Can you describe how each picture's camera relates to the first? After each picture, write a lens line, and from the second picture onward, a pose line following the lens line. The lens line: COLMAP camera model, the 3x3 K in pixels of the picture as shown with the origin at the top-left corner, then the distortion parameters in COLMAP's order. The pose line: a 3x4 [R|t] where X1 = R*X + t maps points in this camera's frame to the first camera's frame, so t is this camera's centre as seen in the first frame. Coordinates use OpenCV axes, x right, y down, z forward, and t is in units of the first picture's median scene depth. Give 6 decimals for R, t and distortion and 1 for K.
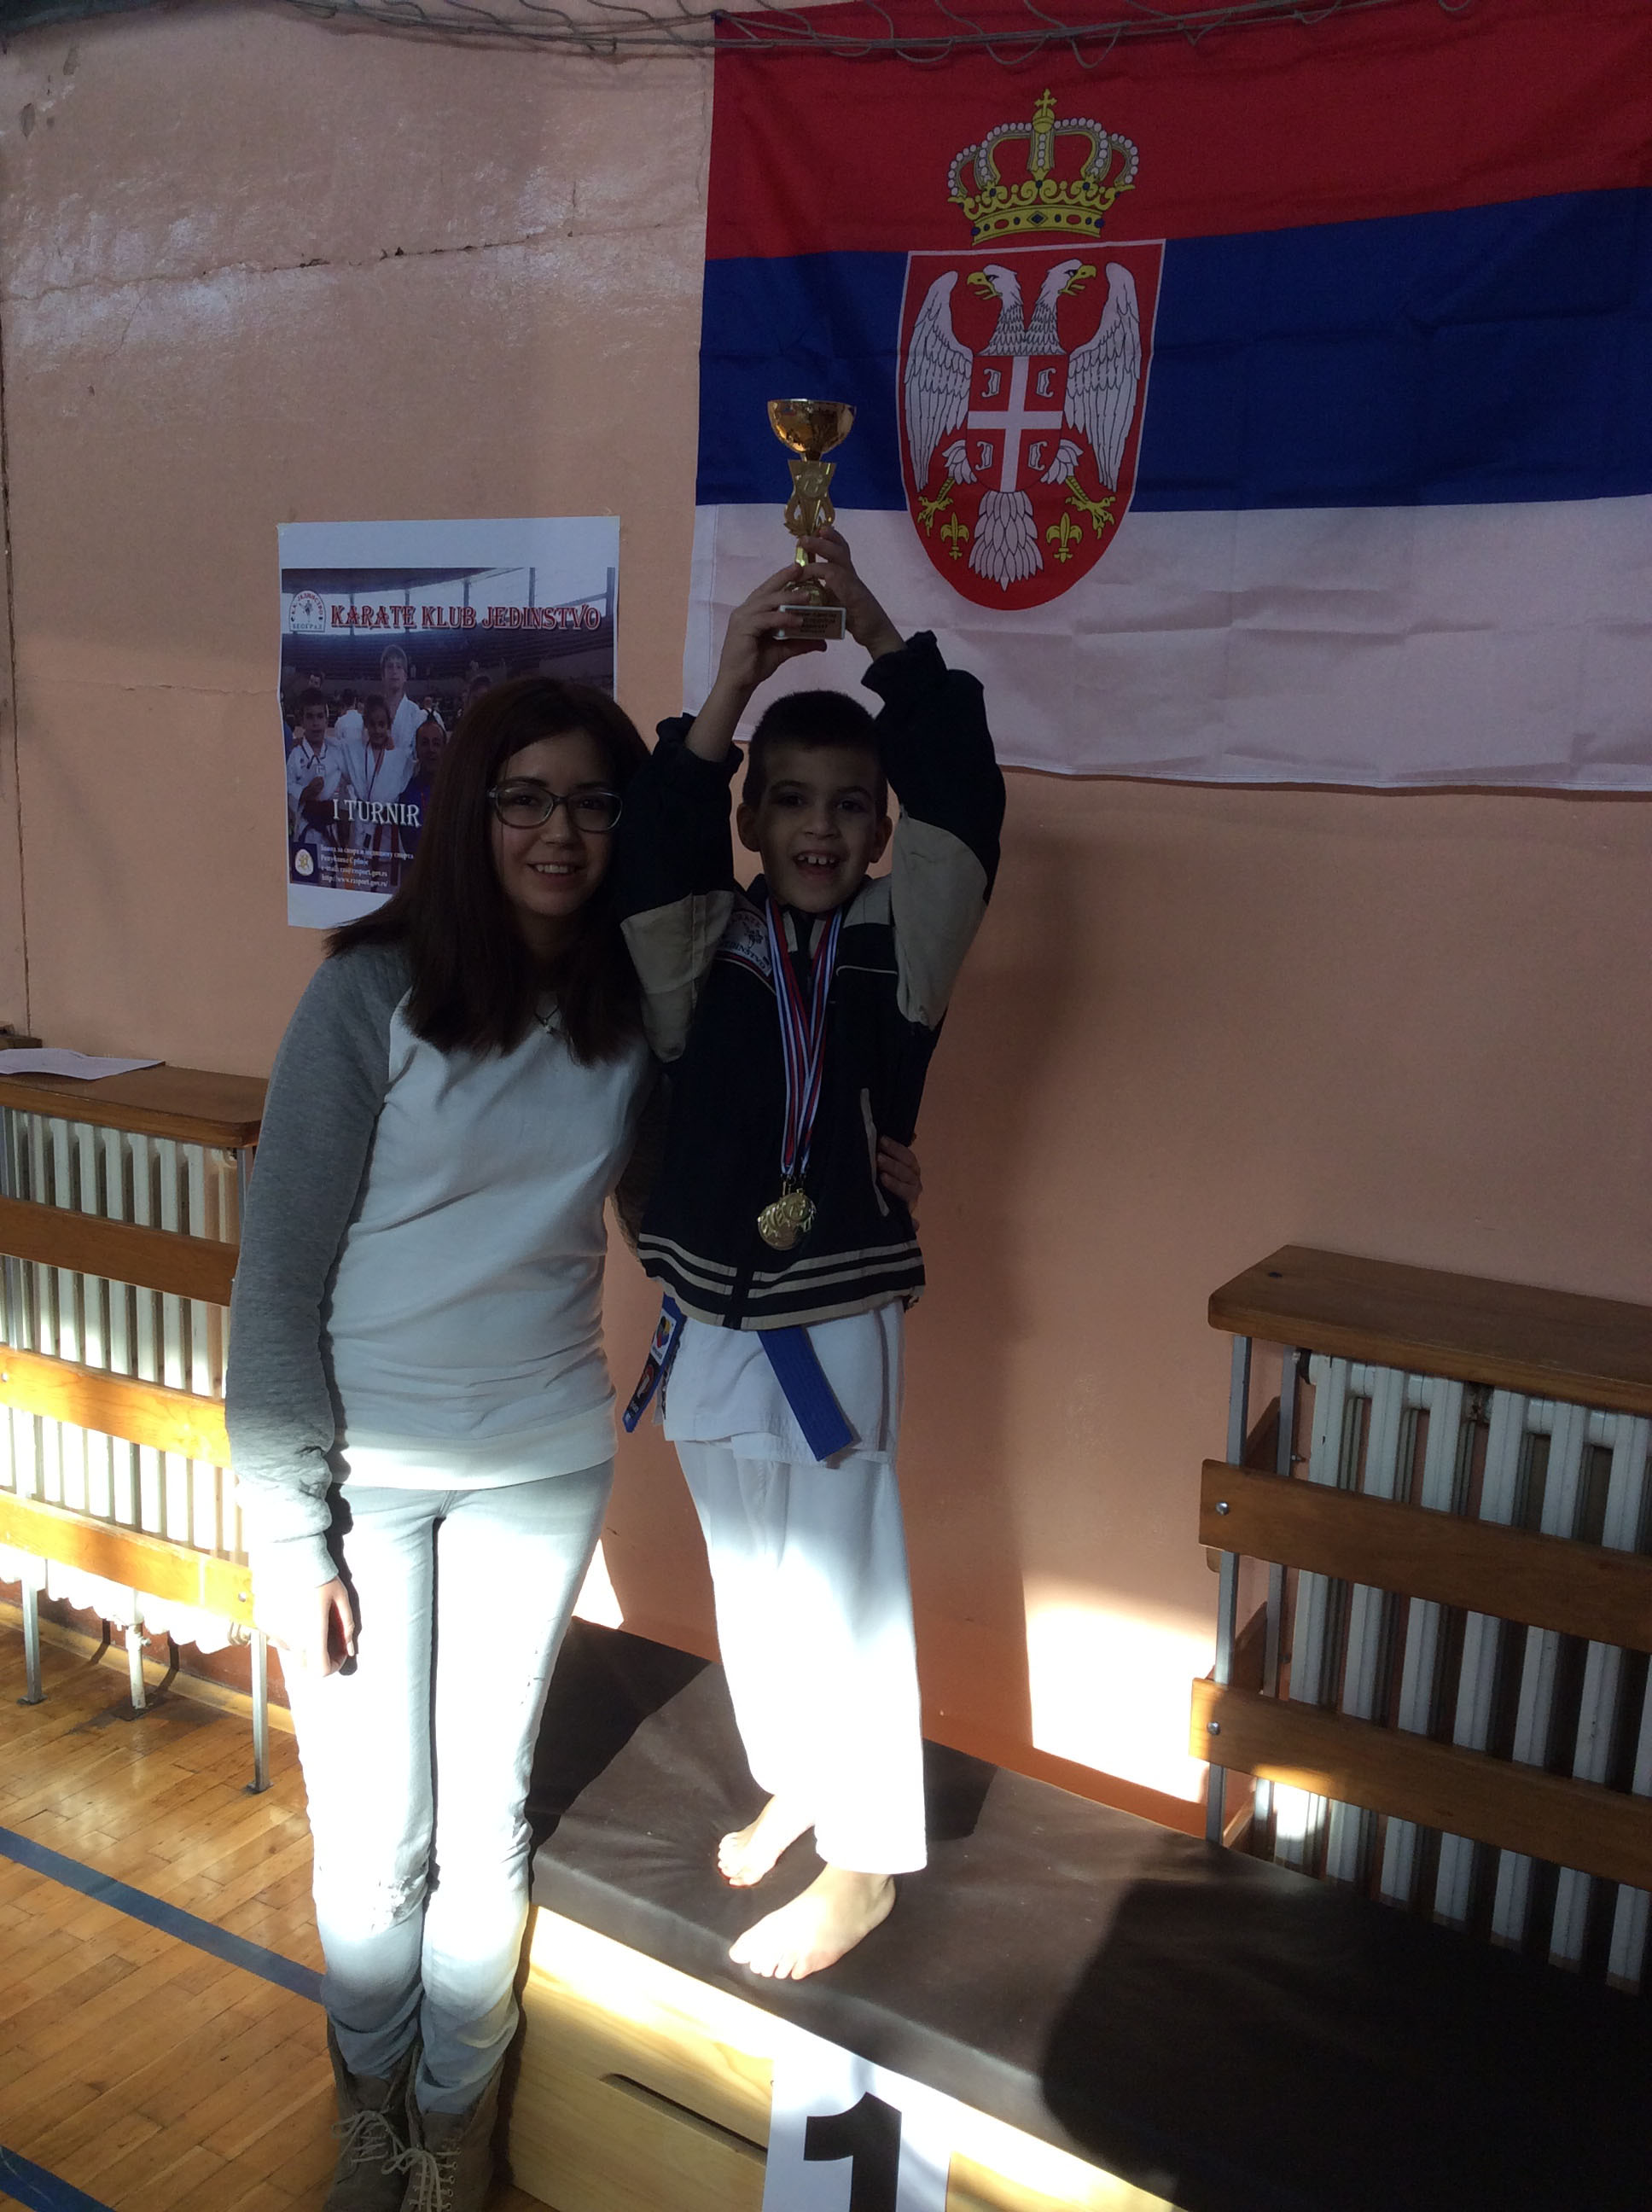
lens RADIAL K [[2150.9, 0, 727.5], [0, 2150.9, 1111.0], [0, 0, 1]] dist [0.172145, -0.399603]
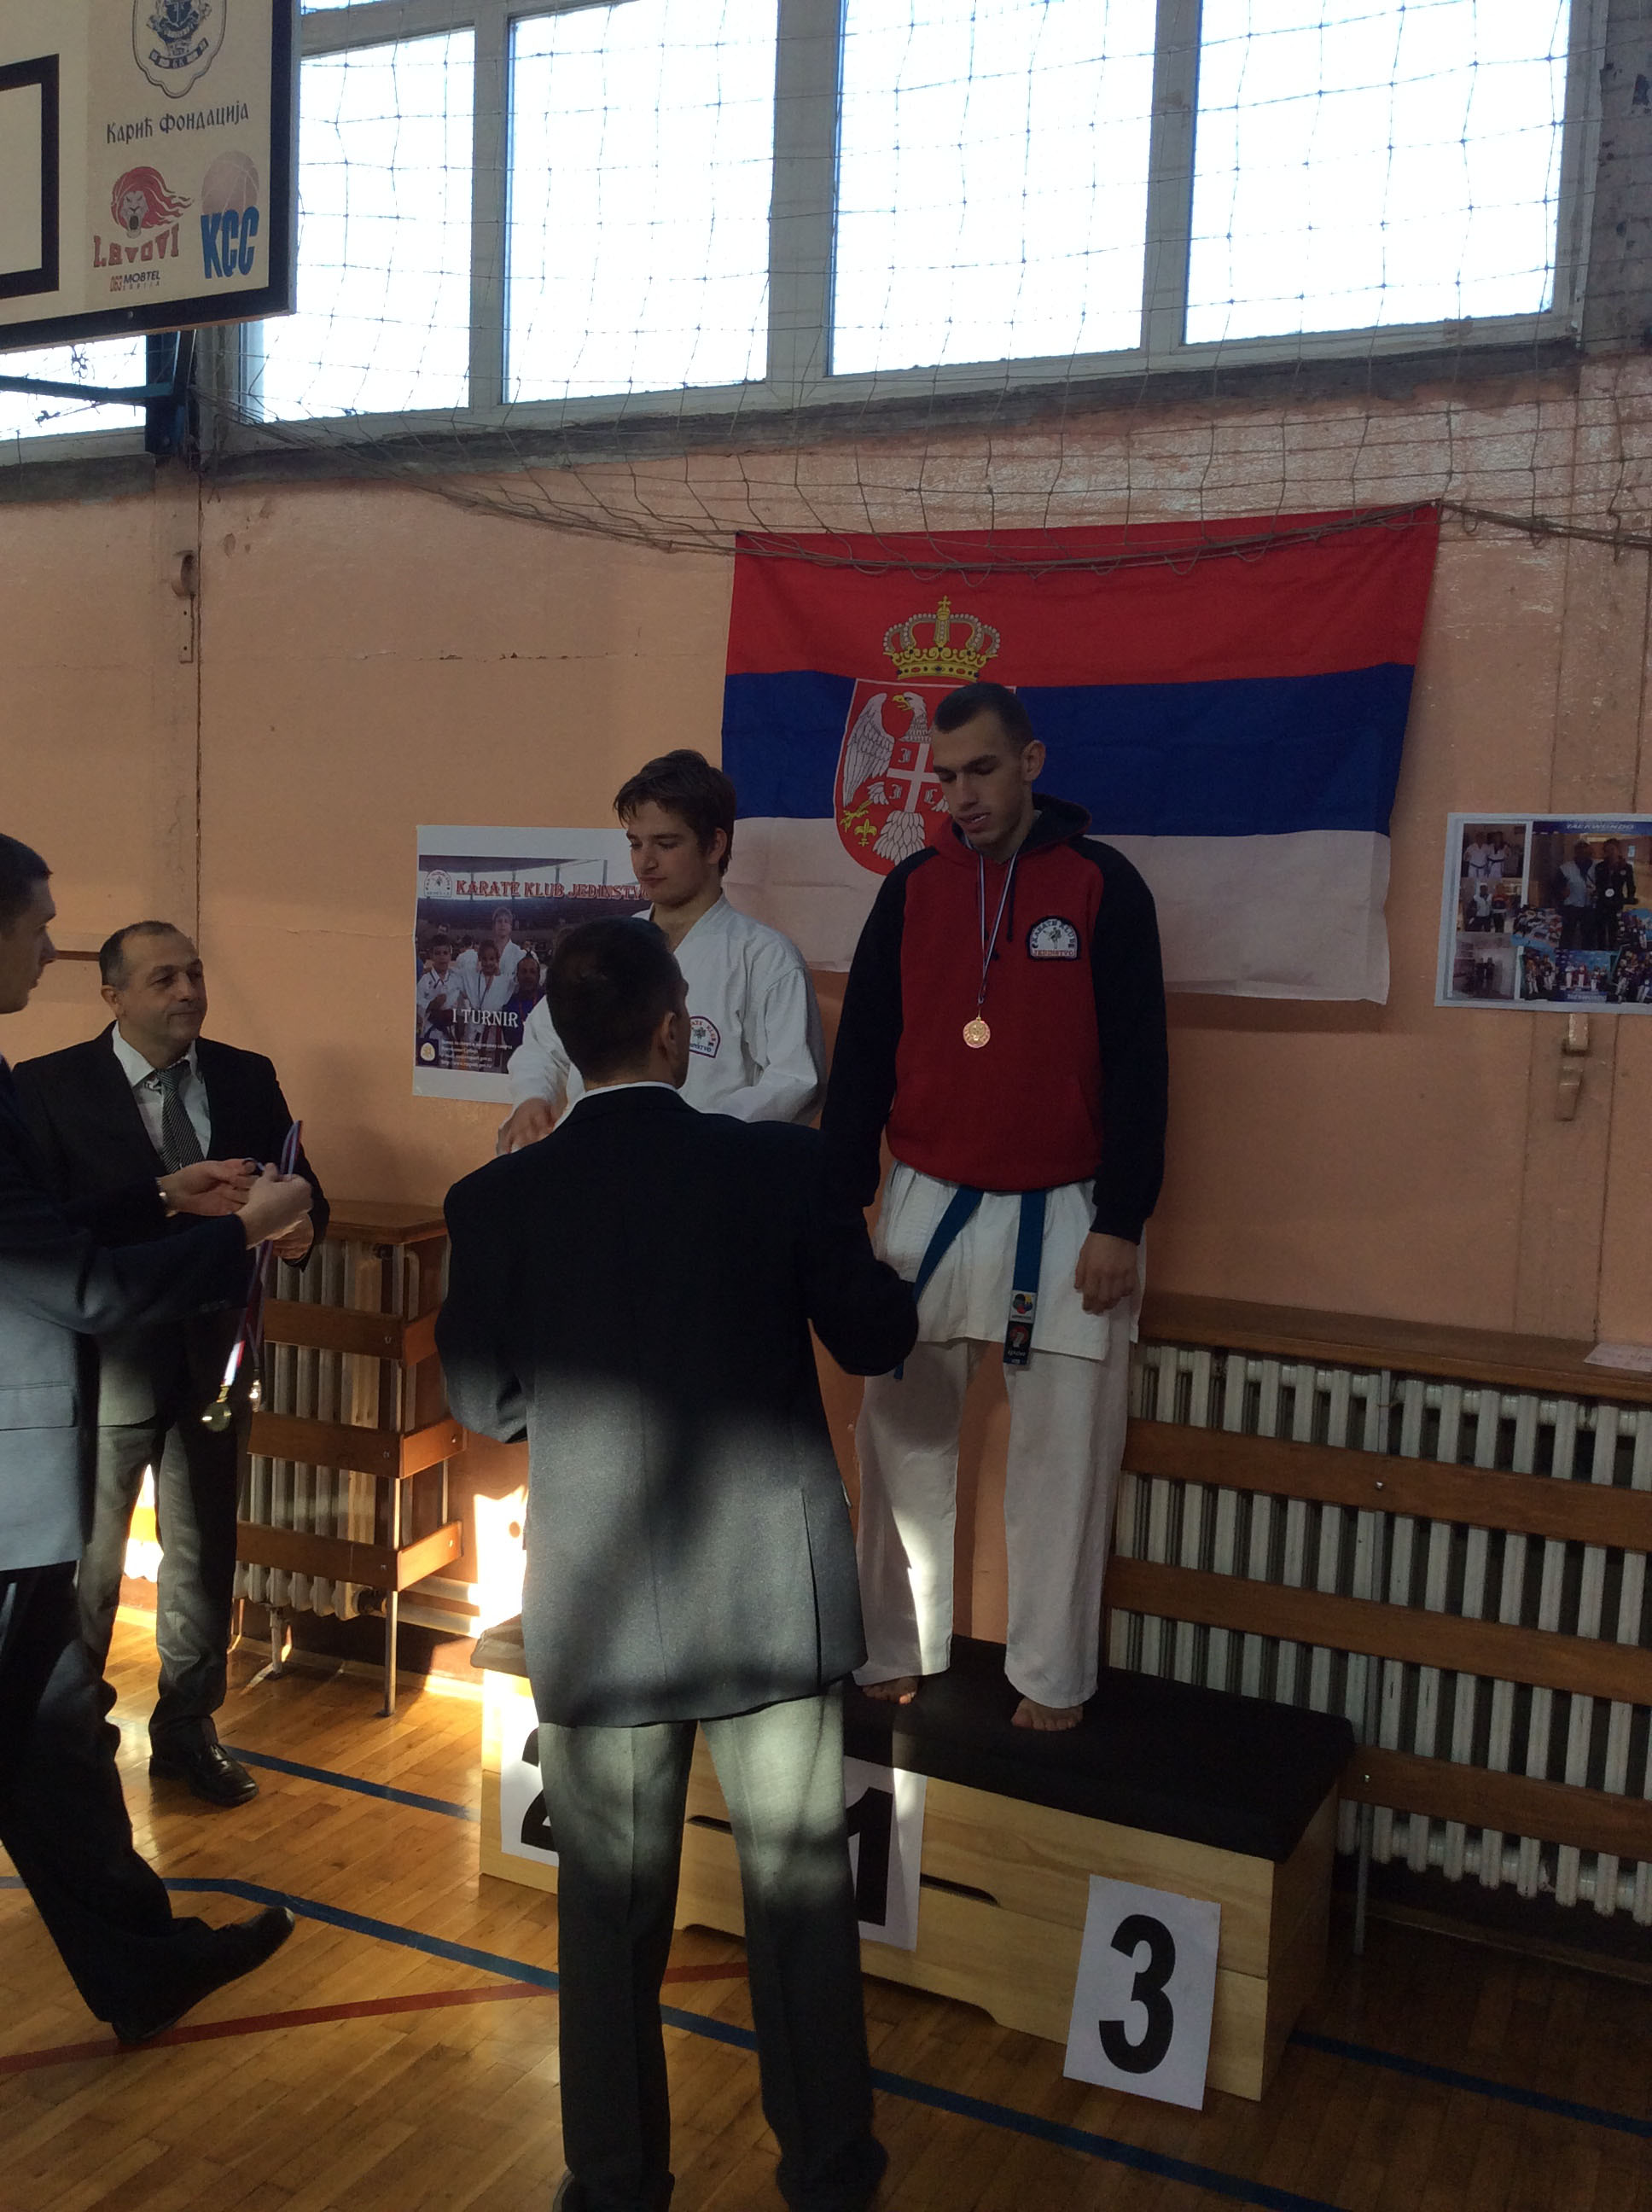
lens RADIAL K [[2027.3, 0, 798.8], [0, 2027.3, 1111.3], [0, 0, 1]] dist [0.134099, -0.242167]
pose [[0.990324, 0.000524, 0.138774, -0.149353], [0.012753, 0.995418, -0.094769, 0.061314], [-0.138188, 0.095622, 0.985779, -0.400217]]
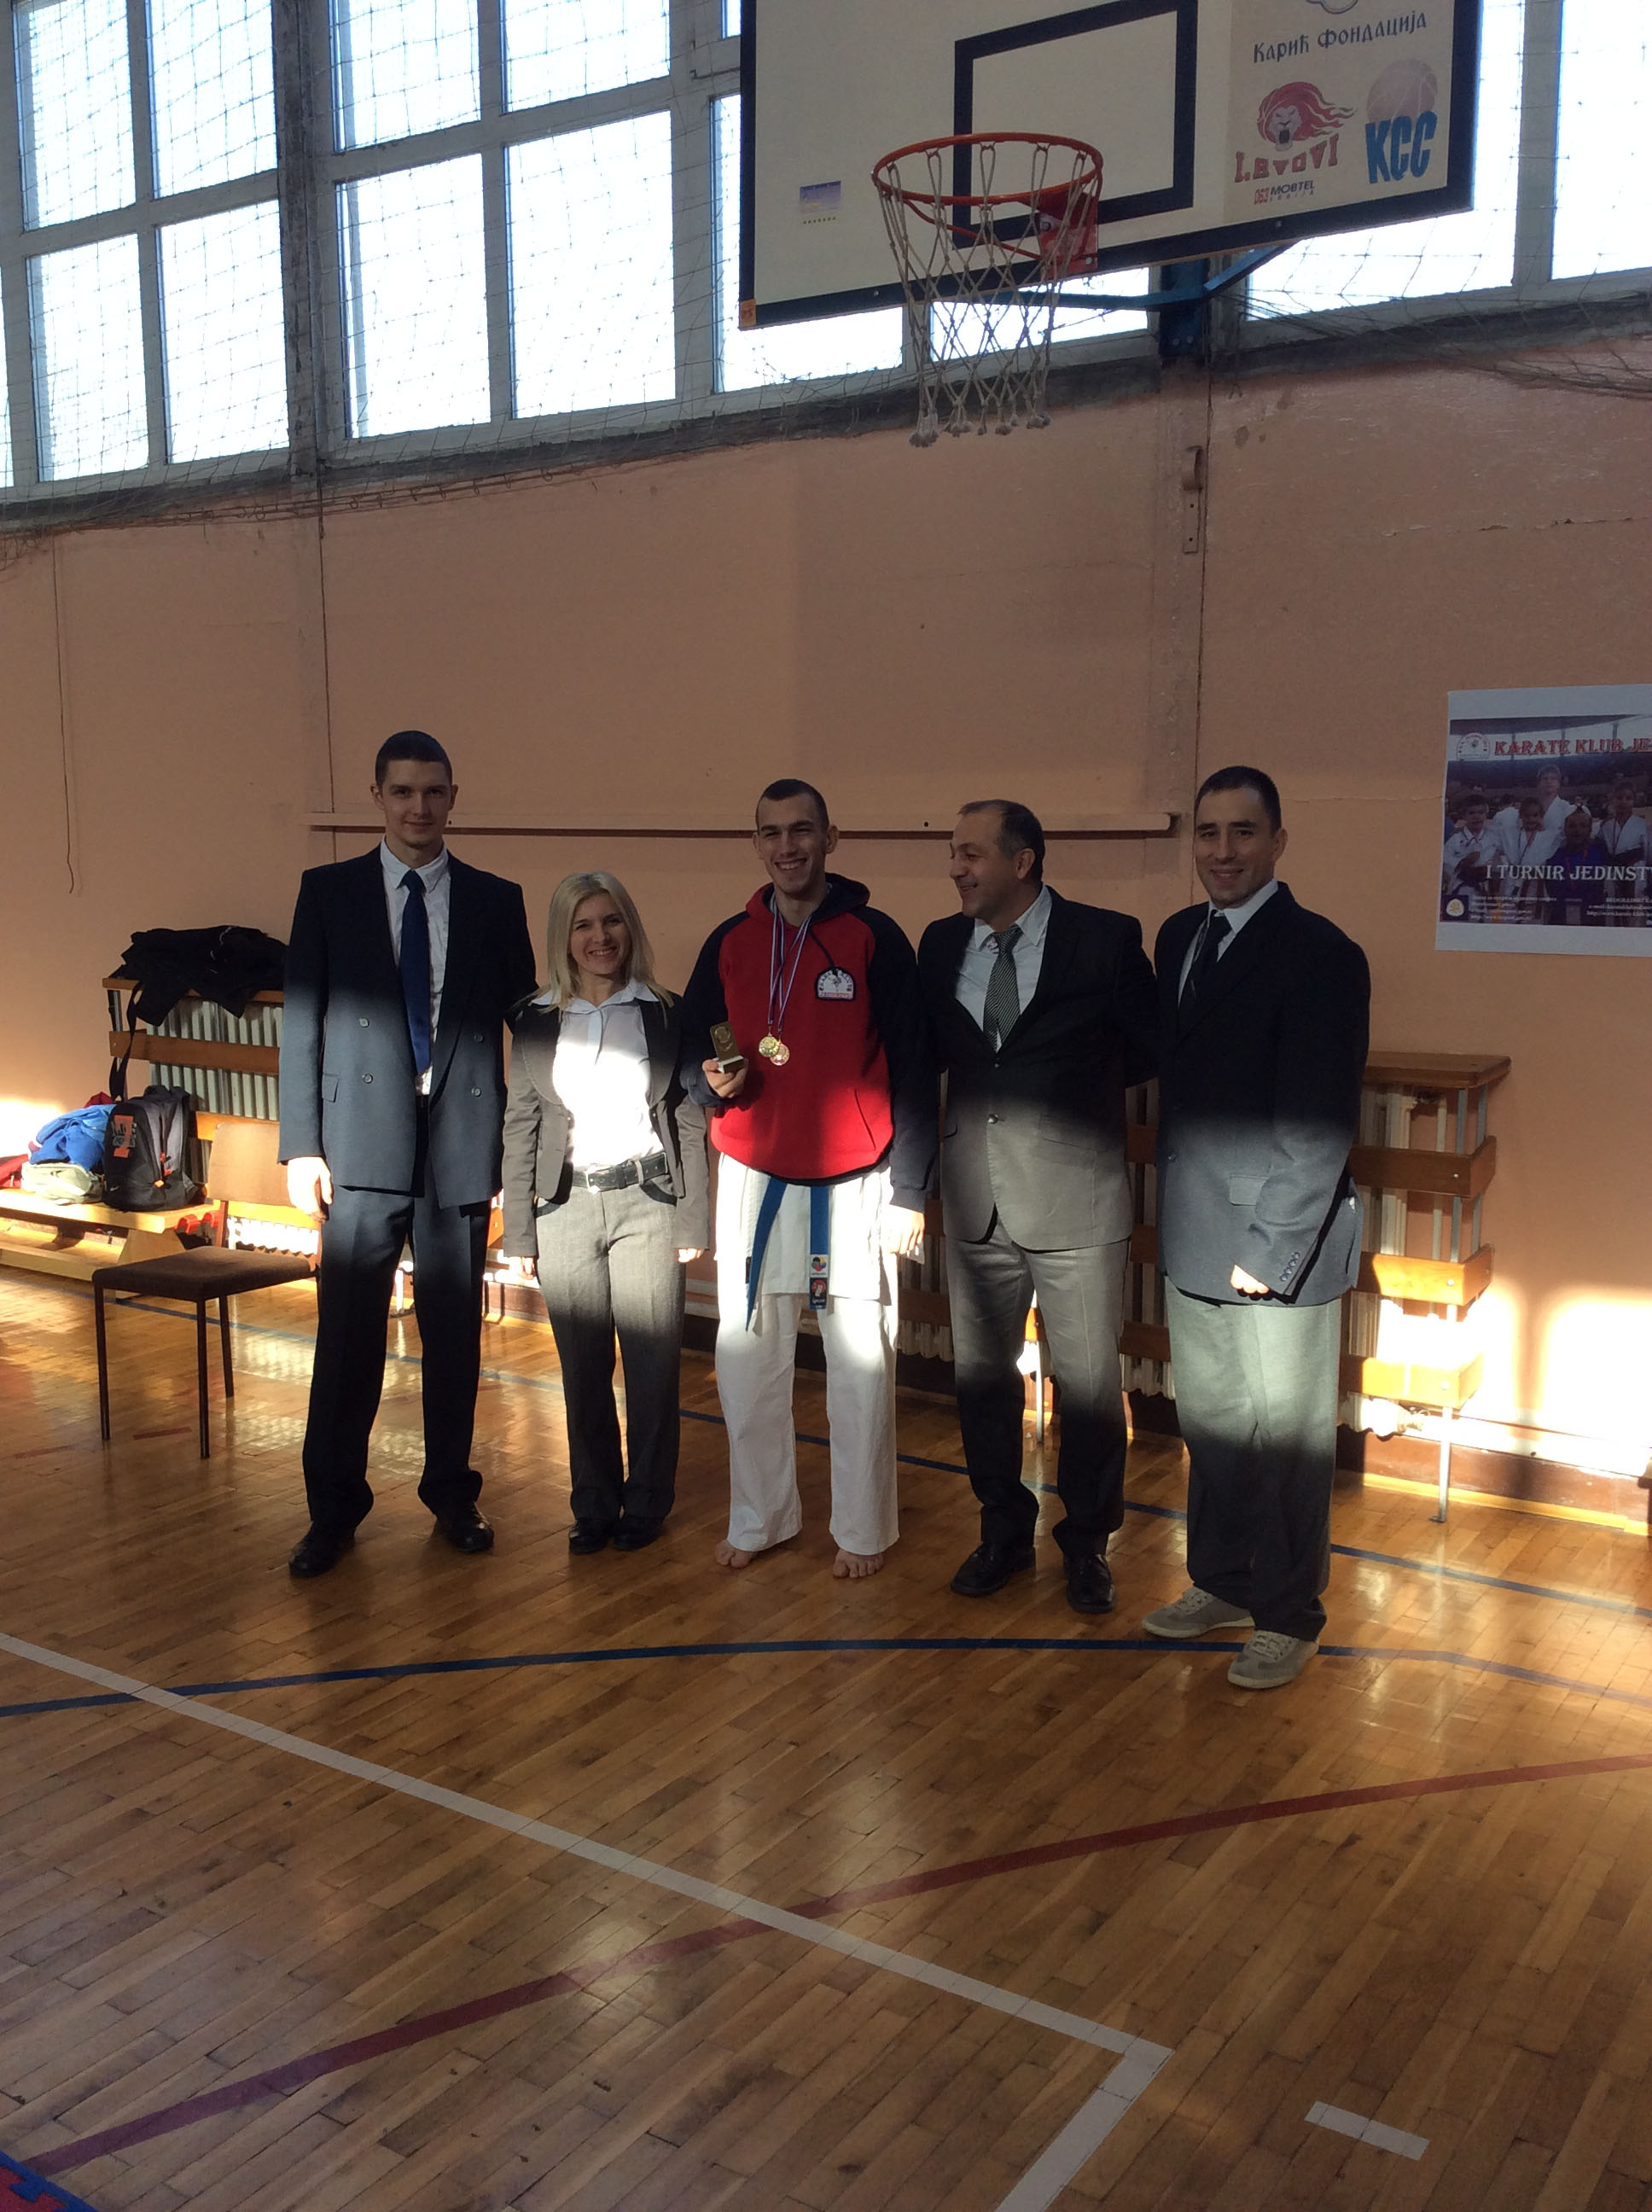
lens RADIAL K [[2053.5, 0, 794.0], [0, 2053.5, 1114.1], [0, 0, 1]] dist [0.115217, -0.199653]
pose [[0.999677, -0.024591, -0.006382, -0.707921], [0.024293, 0.998768, -0.043268, 0.089745], [0.007438, 0.043099, 0.999043, -0.498335]]
